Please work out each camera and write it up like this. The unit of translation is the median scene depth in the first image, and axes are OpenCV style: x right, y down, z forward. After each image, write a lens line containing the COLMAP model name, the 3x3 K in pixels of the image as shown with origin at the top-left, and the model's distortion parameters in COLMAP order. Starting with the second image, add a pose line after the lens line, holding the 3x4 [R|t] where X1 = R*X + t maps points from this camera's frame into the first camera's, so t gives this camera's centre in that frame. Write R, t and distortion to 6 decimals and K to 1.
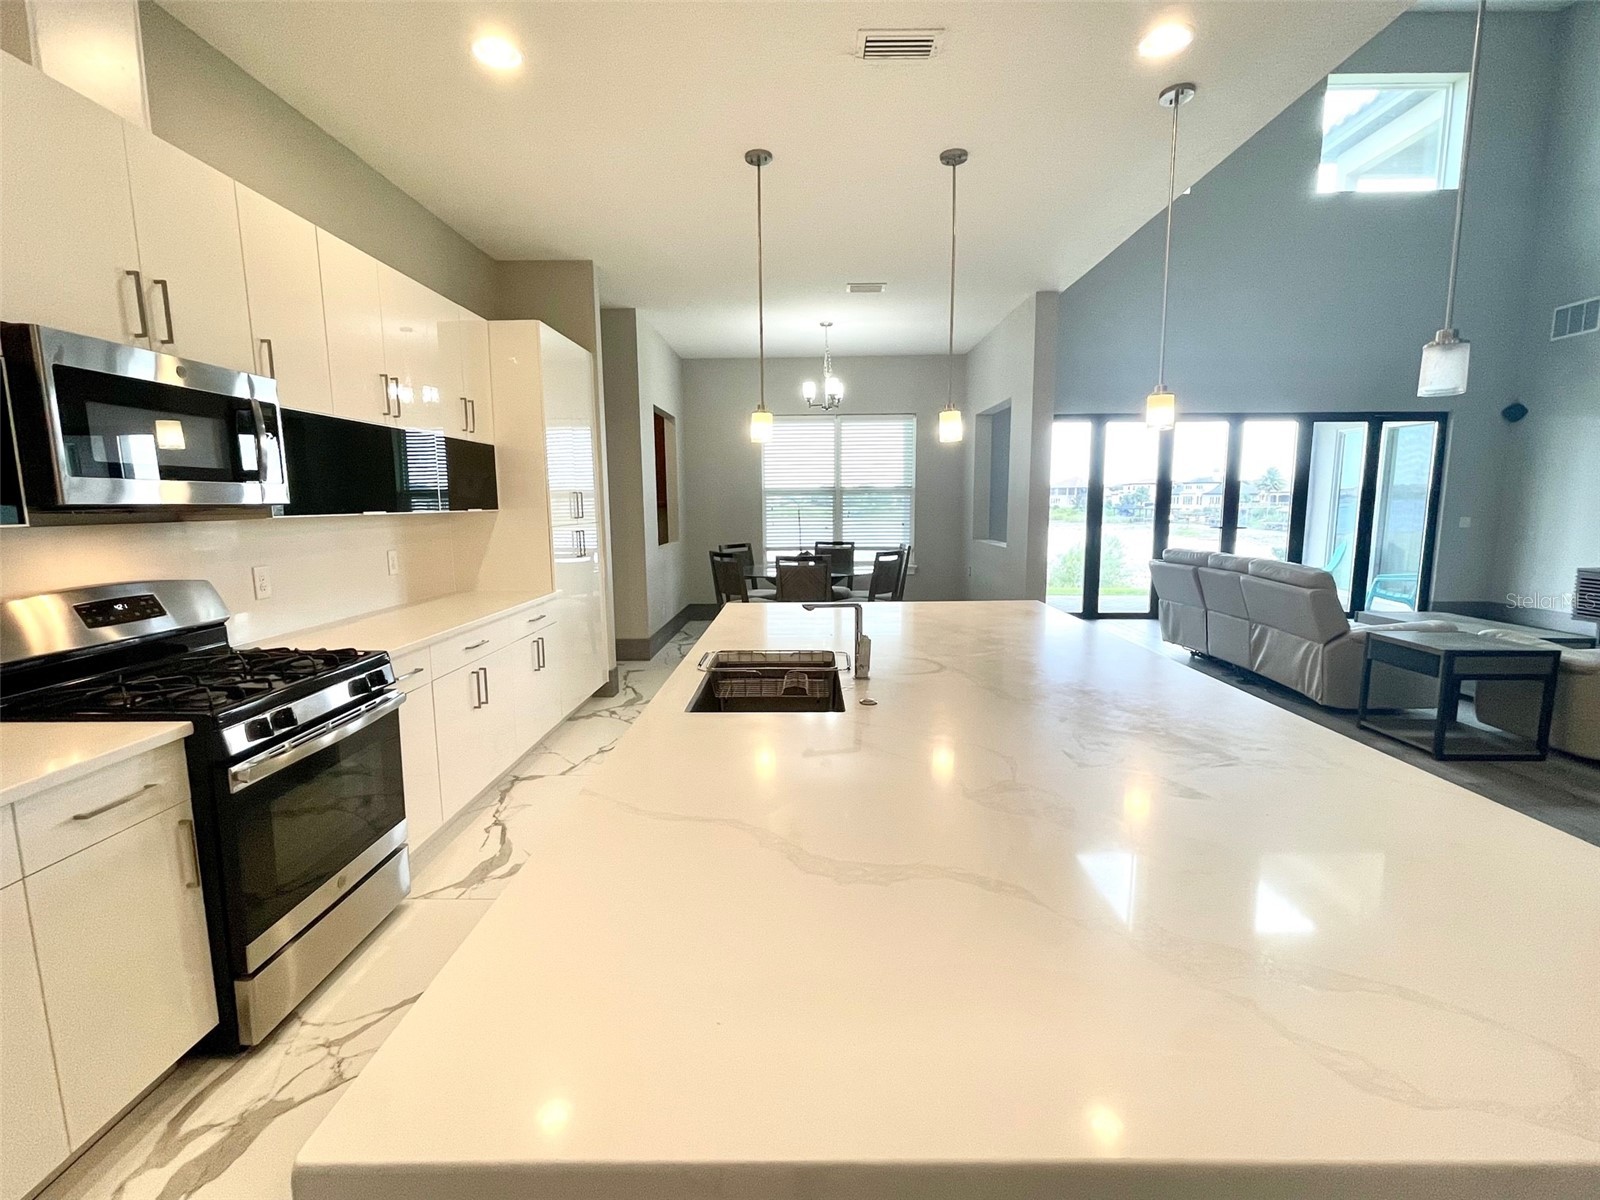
lens RADIAL K [[699.7, 0, 800.2], [0, 699.7, 598.3], [0, 0, 1]] dist [0.000103, 0.000012]
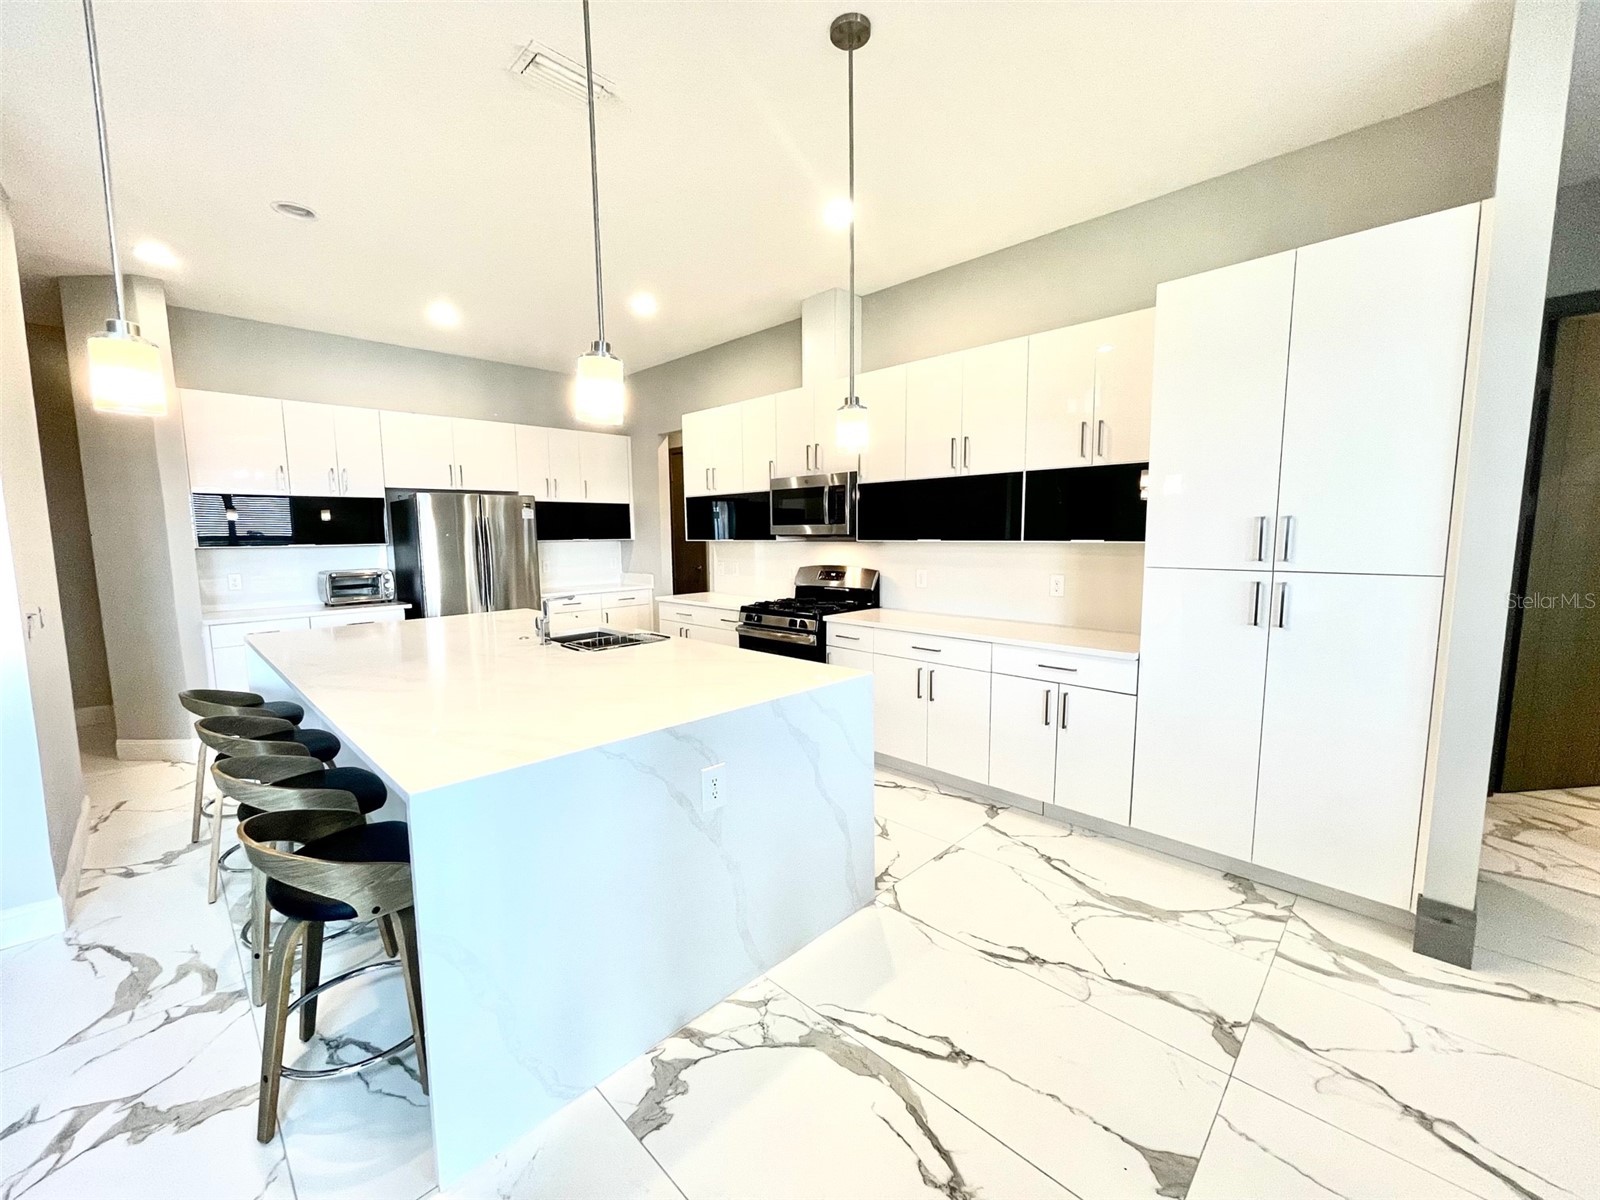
lens RADIAL K [[646.0, 0, 799.7], [0, 646.0, 602.2], [0, 0, 1]] dist [-0.001470, 0.000195]
pose [[-0.695411, 0.090070, -0.712945, 0.419357], [-0.082515, 0.975543, 0.203732, -0.192003], [0.713859, 0.200506, -0.670972, 1.353195]]
